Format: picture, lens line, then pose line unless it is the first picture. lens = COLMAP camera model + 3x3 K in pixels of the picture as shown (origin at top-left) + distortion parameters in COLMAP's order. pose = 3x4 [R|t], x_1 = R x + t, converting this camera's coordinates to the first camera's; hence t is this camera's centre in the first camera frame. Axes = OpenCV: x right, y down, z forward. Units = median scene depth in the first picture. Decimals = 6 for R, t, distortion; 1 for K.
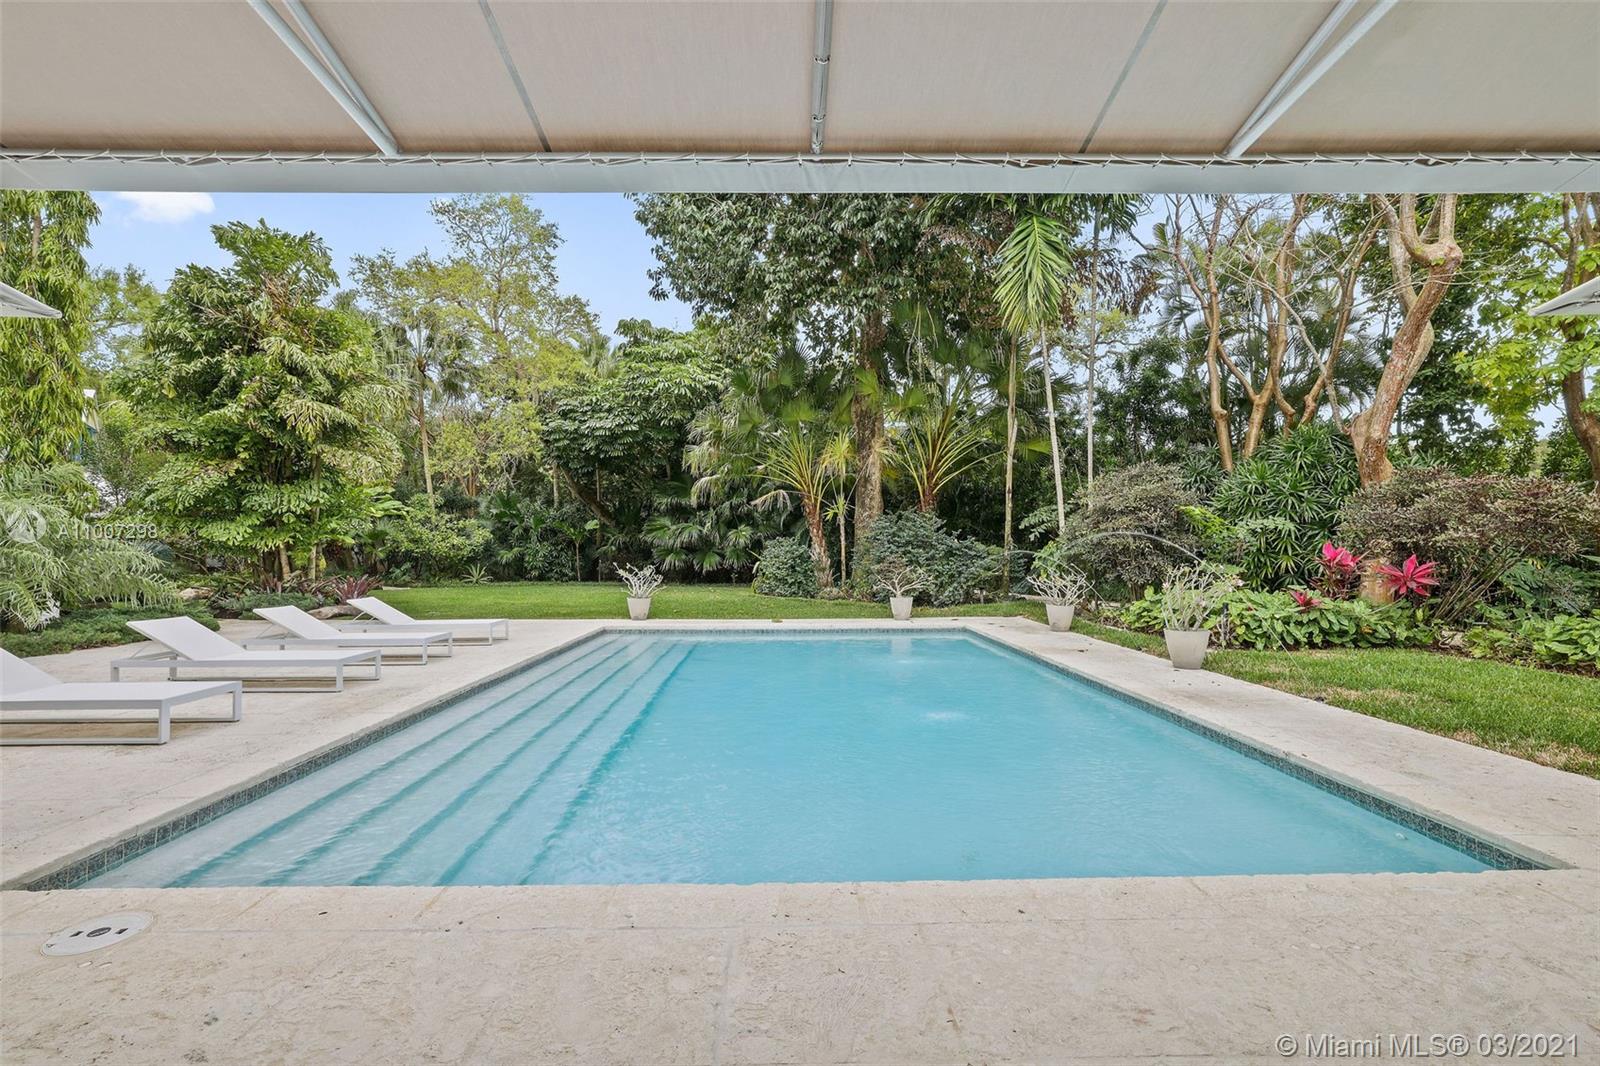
lens RADIAL K [[687.8, 0, 798.4], [0, 687.8, 524.0], [0, 0, 1]] dist [-0.002946, 0.000053]
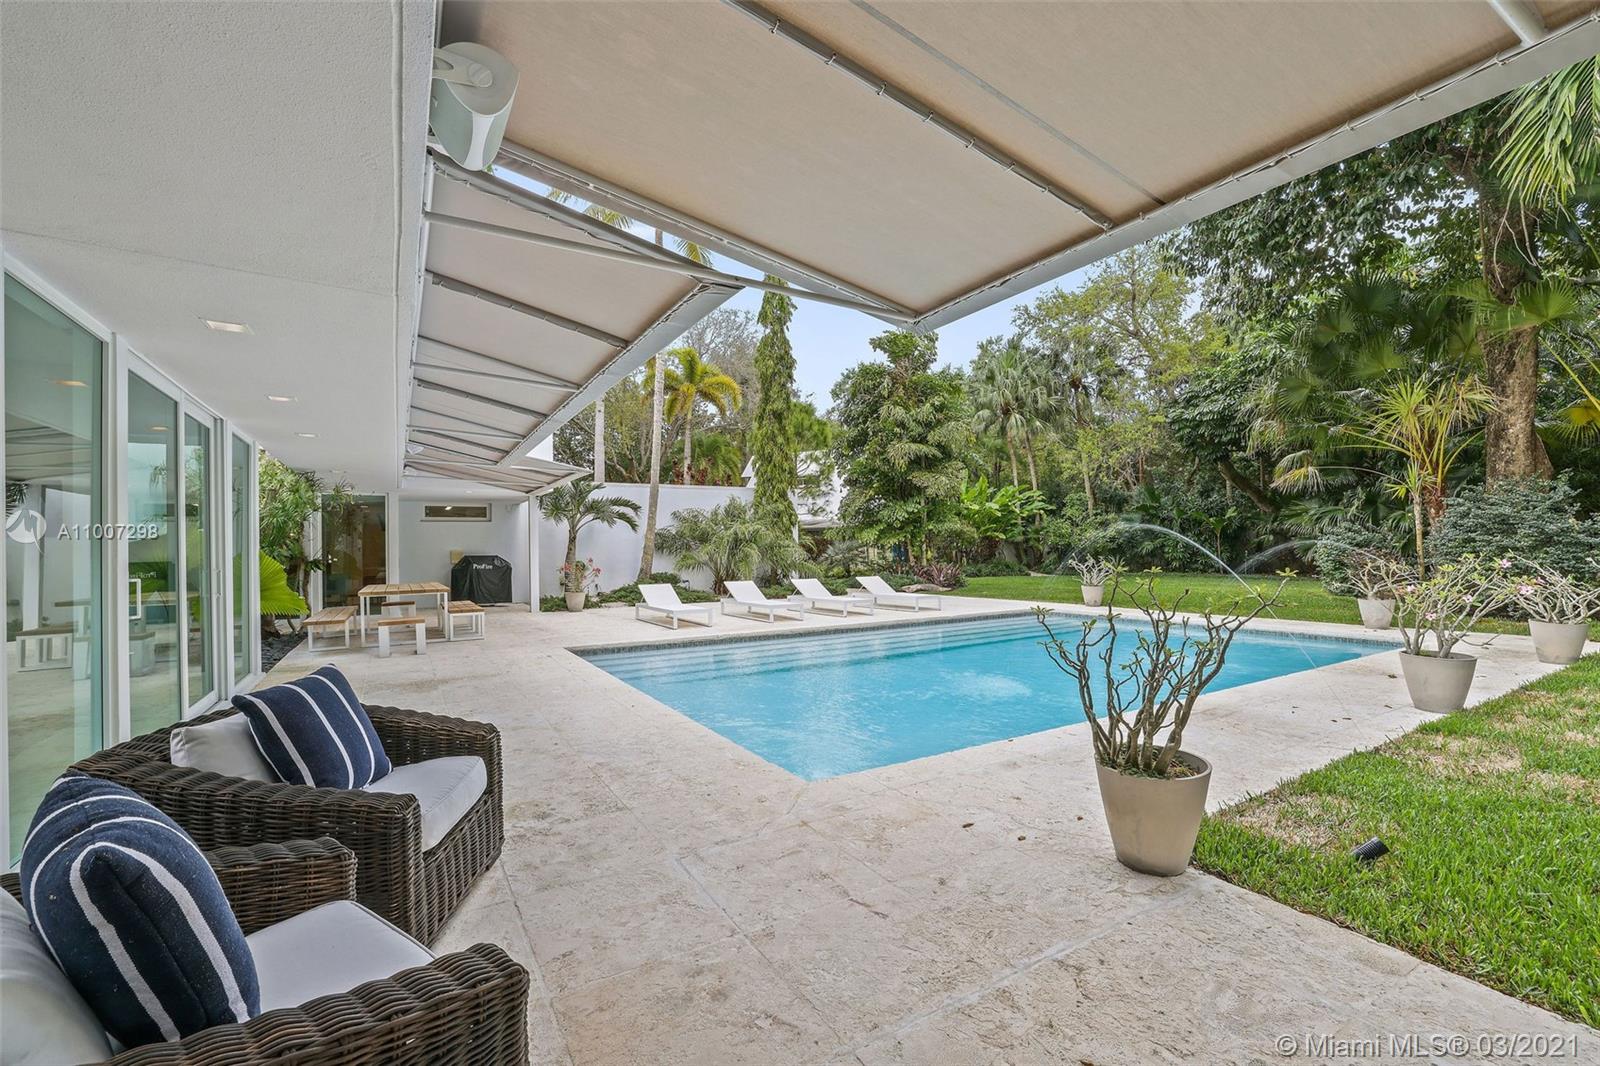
lens RADIAL K [[687.8, 0, 798.4], [0, 687.8, 524.0], [0, 0, 1]] dist [-0.002946, 0.000053]
pose [[0.505604, -0.036906, -0.861976, 0.412298], [0.044802, 0.998860, -0.016488, 0.005957], [0.861602, -0.030282, 0.506681, 0.054411]]
